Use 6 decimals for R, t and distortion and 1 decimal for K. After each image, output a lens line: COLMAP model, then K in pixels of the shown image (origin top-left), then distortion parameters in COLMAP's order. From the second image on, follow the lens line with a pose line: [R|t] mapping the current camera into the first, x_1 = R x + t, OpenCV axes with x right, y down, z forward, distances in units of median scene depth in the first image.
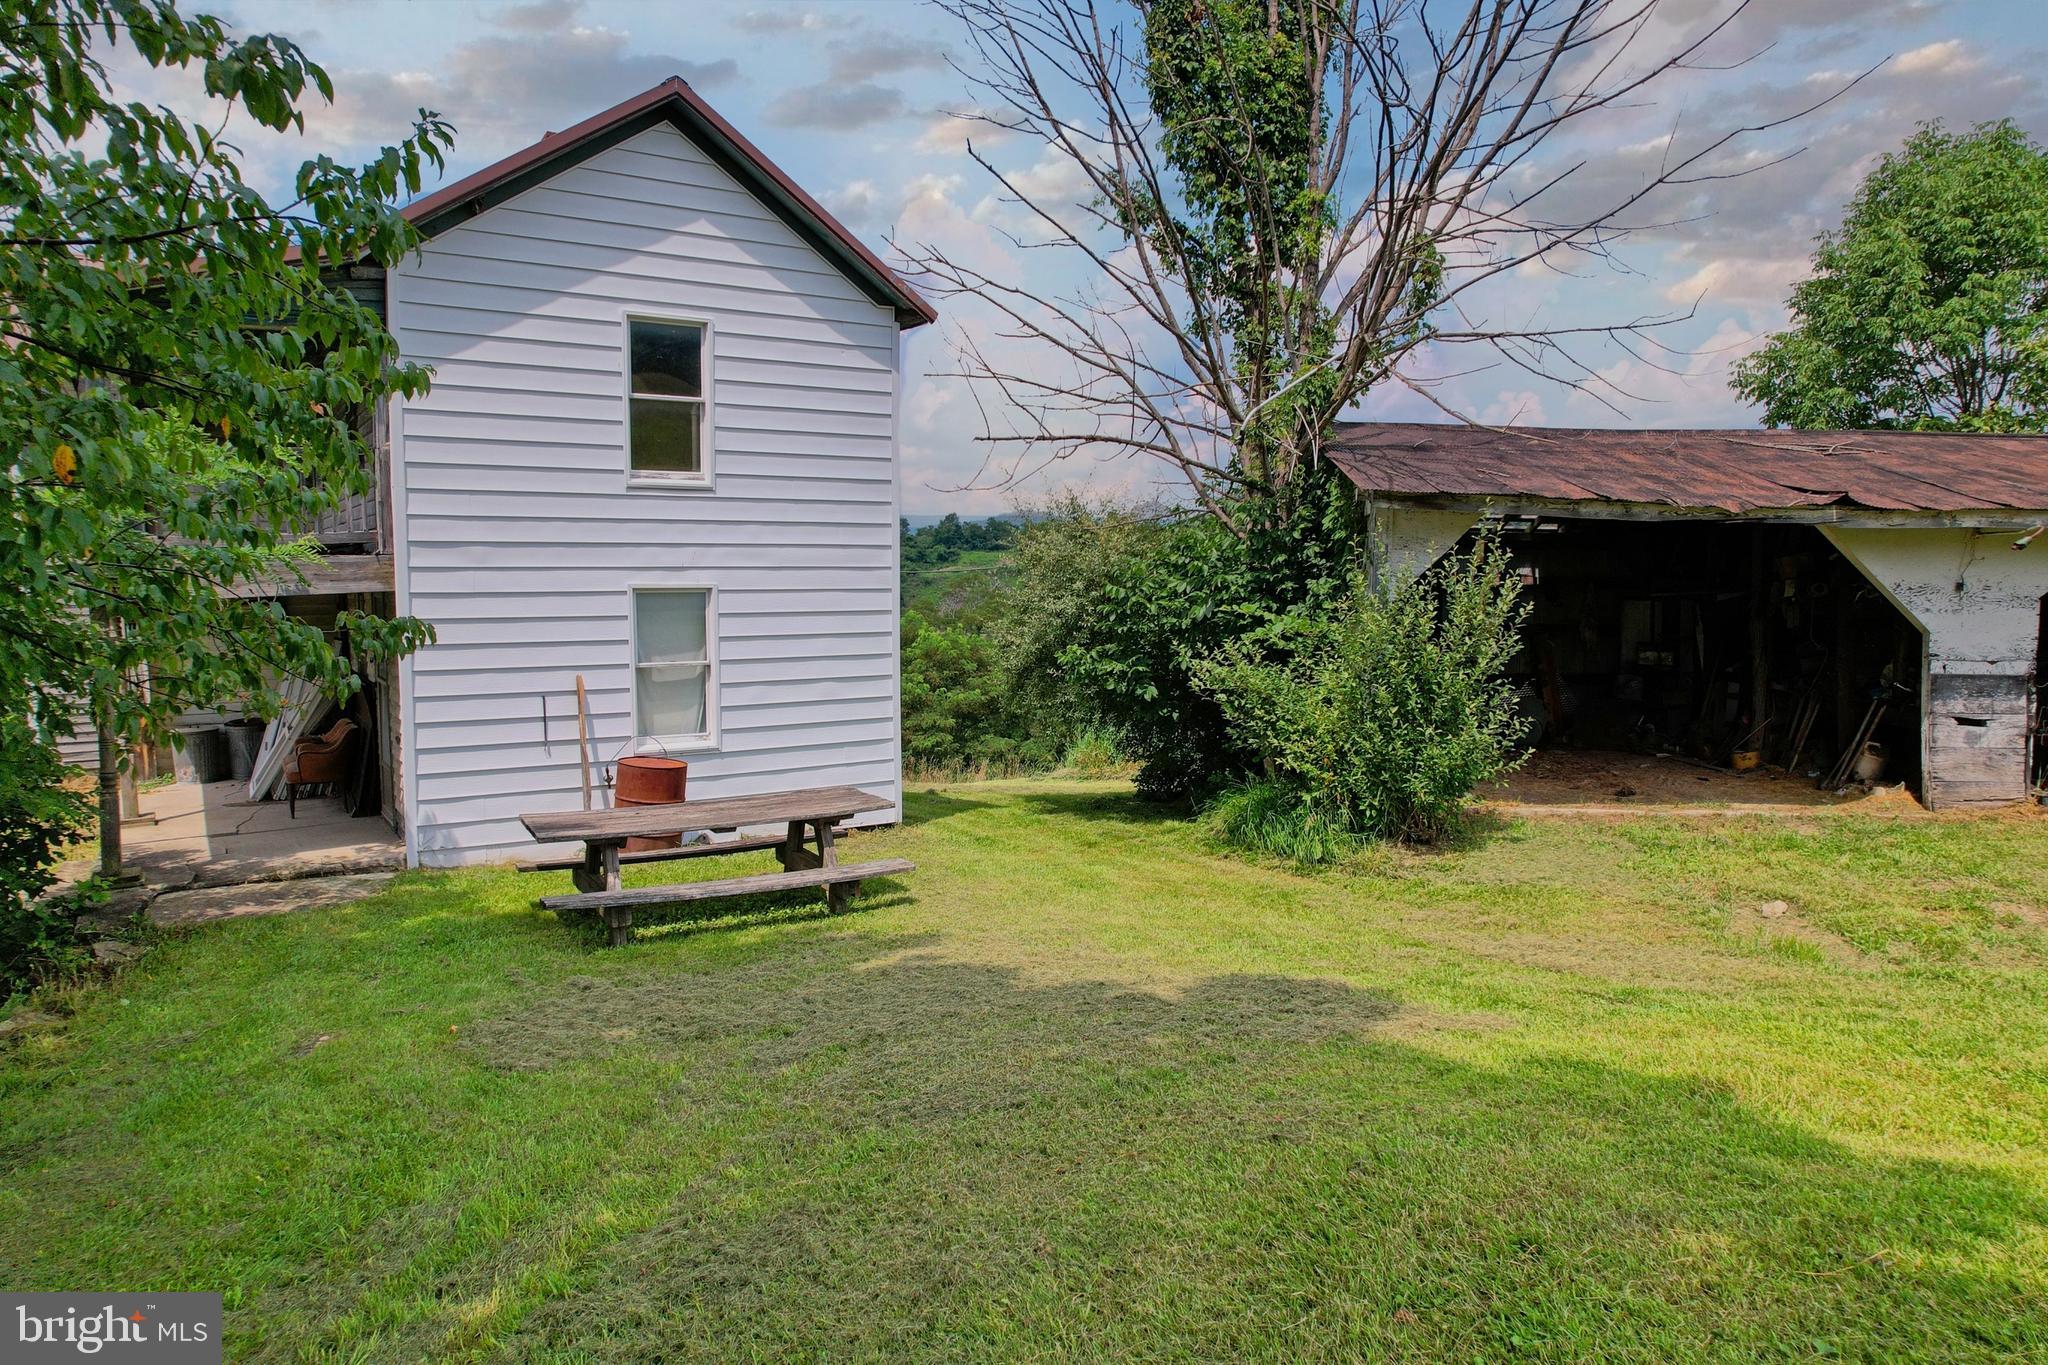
lens RADIAL K [[1307.1, 0, 1031.8], [0, 1307.1, 678.1], [0, 0, 1]] dist [-0.078168, 0.068854]
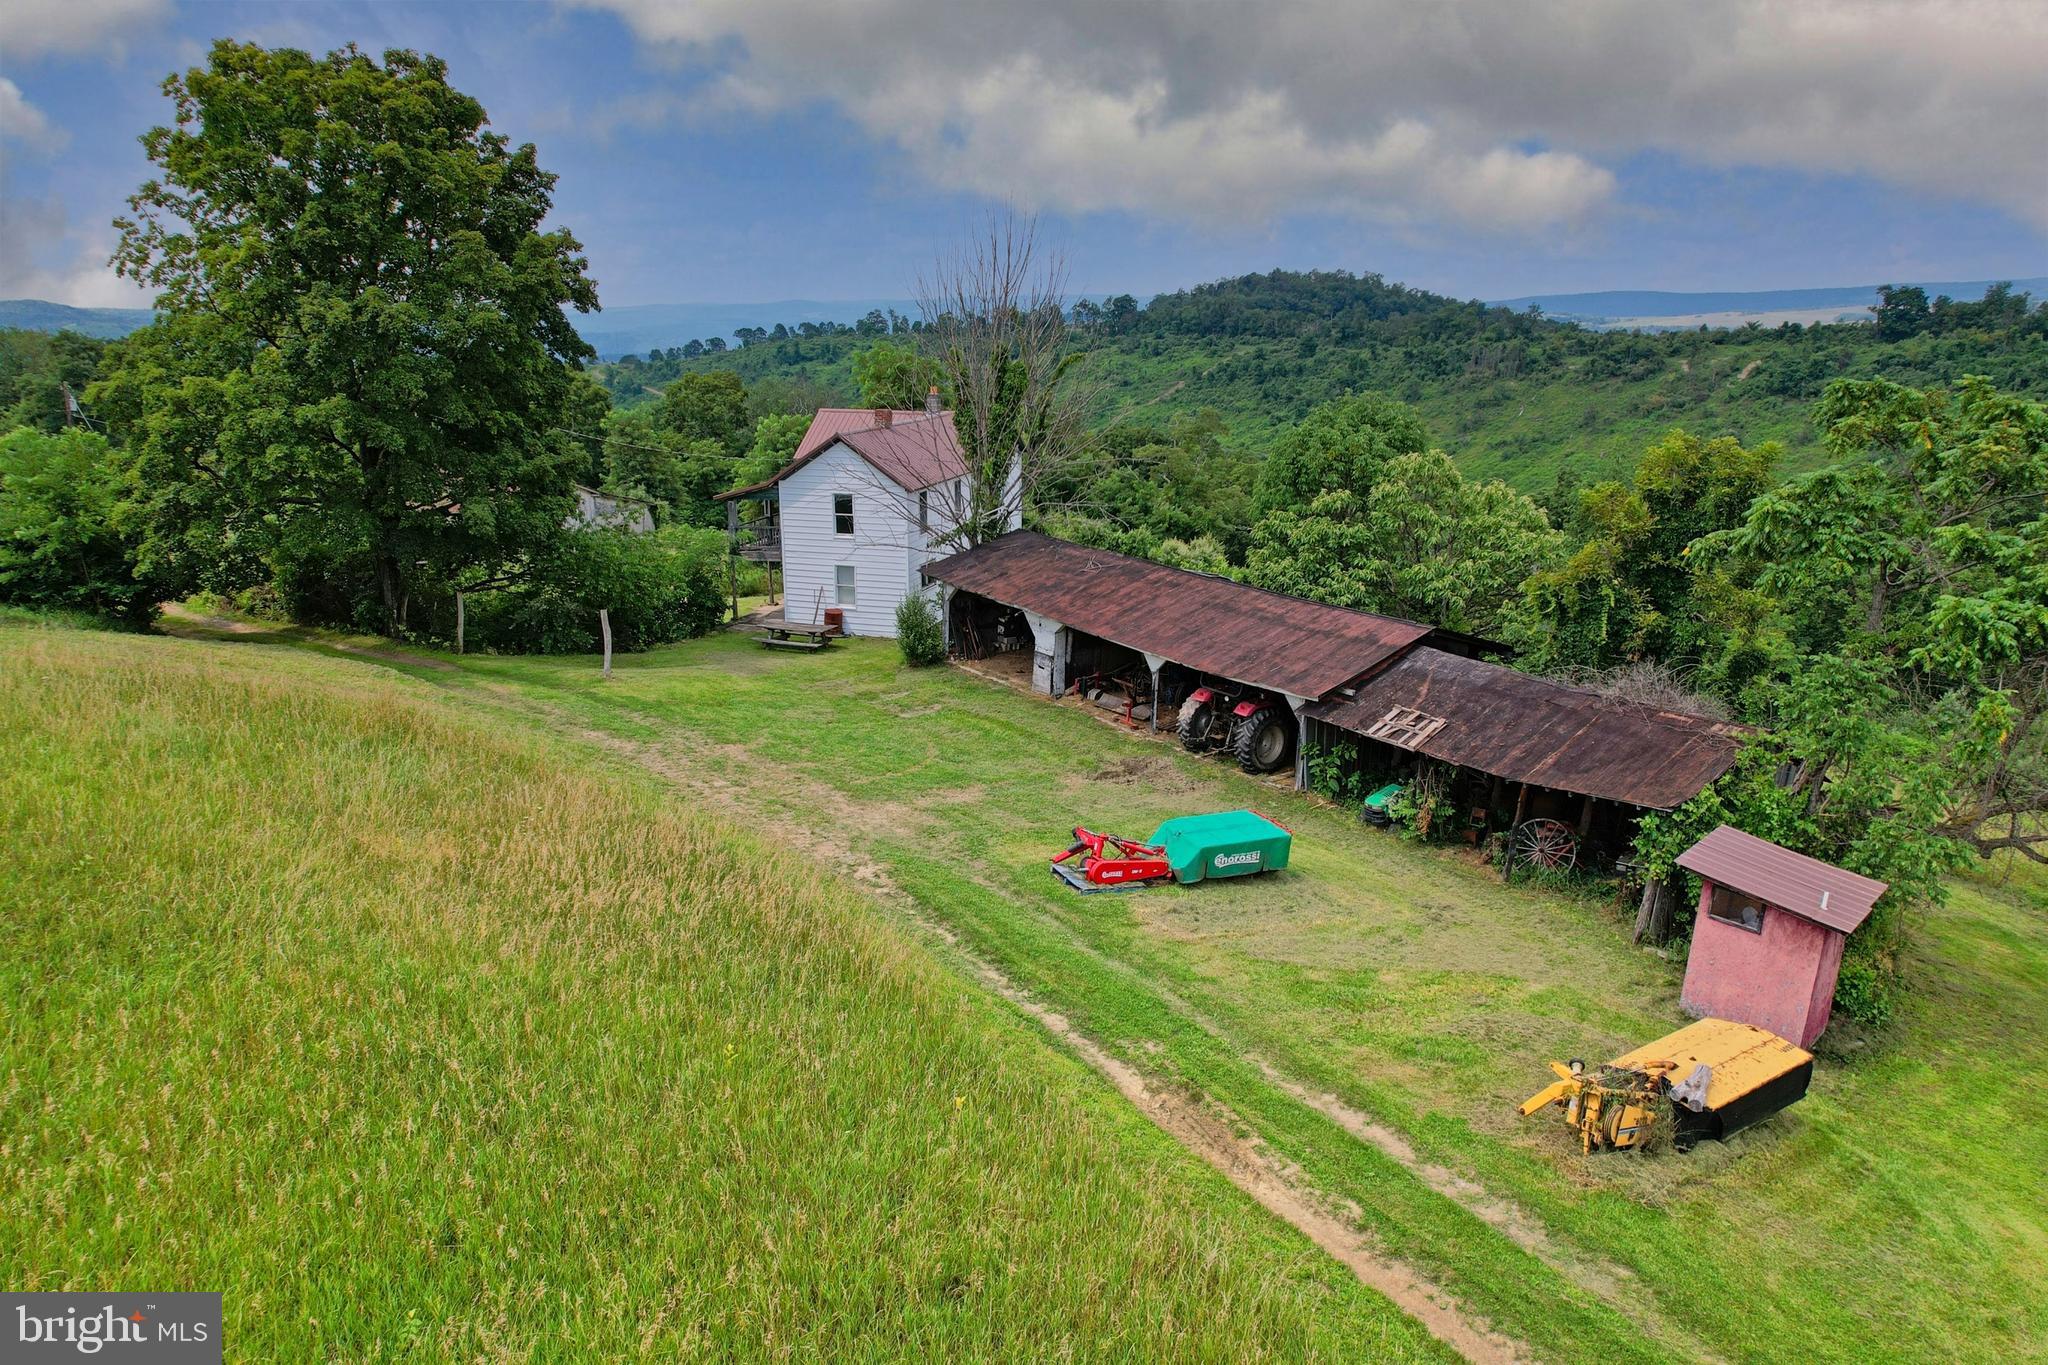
lens RADIAL K [[1307.1, 0, 1031.8], [0, 1307.1, 678.1], [0, 0, 1]] dist [-0.078168, 0.068854]
pose [[0.650443, 0.201339, -0.732384, 2.866177], [-0.071495, 0.976176, 0.204864, -0.557293], [0.756183, -0.080890, 0.649341, -1.045068]]
